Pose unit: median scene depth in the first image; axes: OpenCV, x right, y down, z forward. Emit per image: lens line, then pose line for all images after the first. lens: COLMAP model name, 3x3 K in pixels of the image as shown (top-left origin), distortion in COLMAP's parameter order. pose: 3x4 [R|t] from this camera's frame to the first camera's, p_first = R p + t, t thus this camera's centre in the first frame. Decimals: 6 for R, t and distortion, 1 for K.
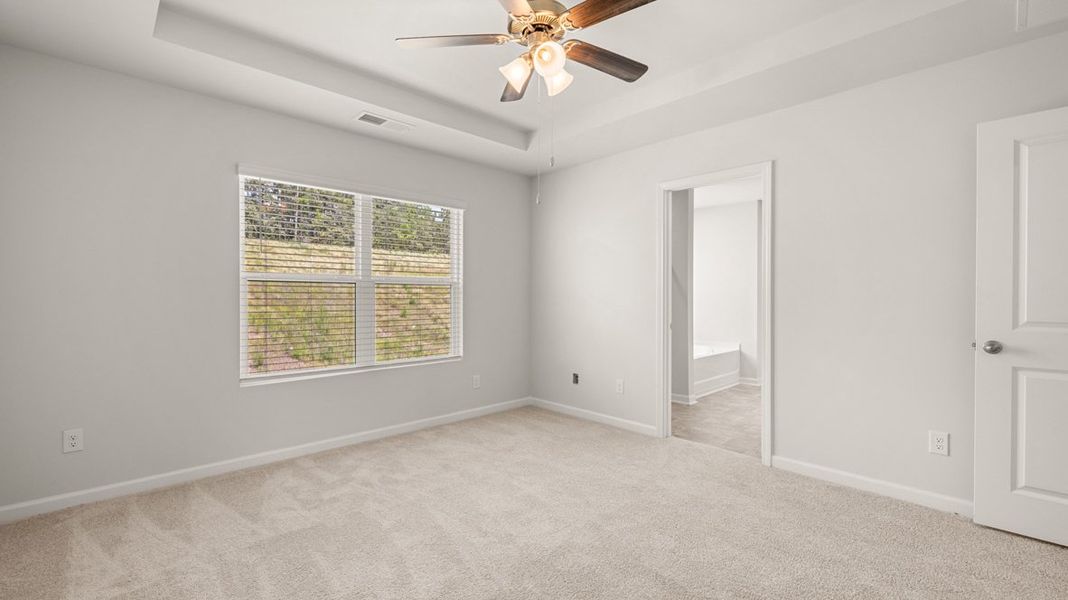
lens RADIAL K [[452.0, 0, 540.3], [0, 452.0, 304.0], [0, 0, 1]] dist [0.000553, 0.000046]
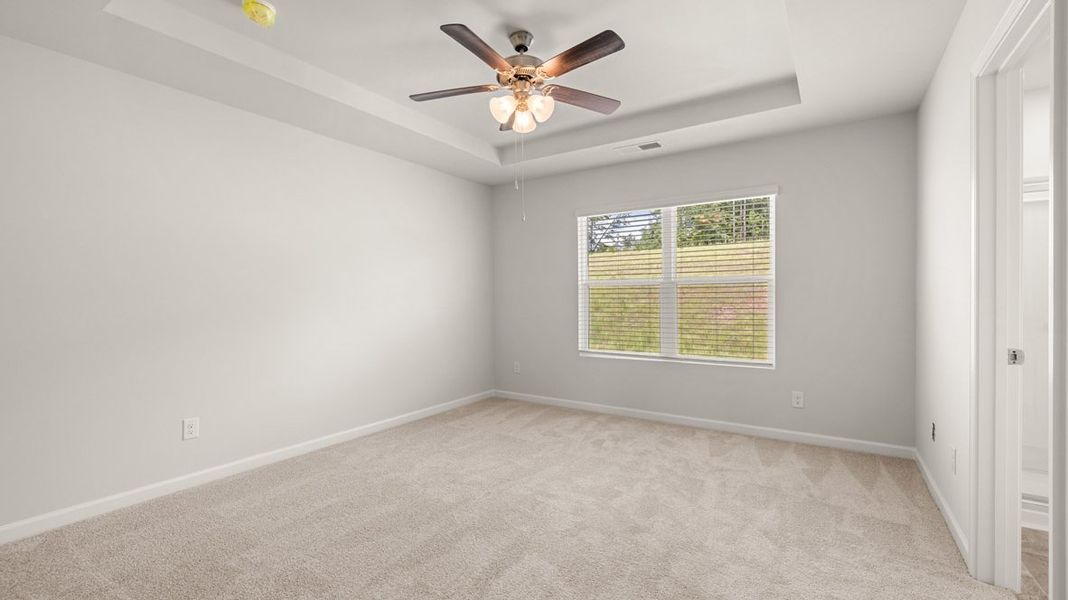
lens RADIAL K [[452.0, 0, 535.2], [0, 452.0, 296.0], [0, 0, 1]] dist [0.000553, 0.000046]
pose [[0.213413, -0.010412, -0.976906, 0.799335], [-0.011638, 0.999845, -0.013199, 0.002665], [0.976893, 0.014186, 0.213259, 0.516267]]
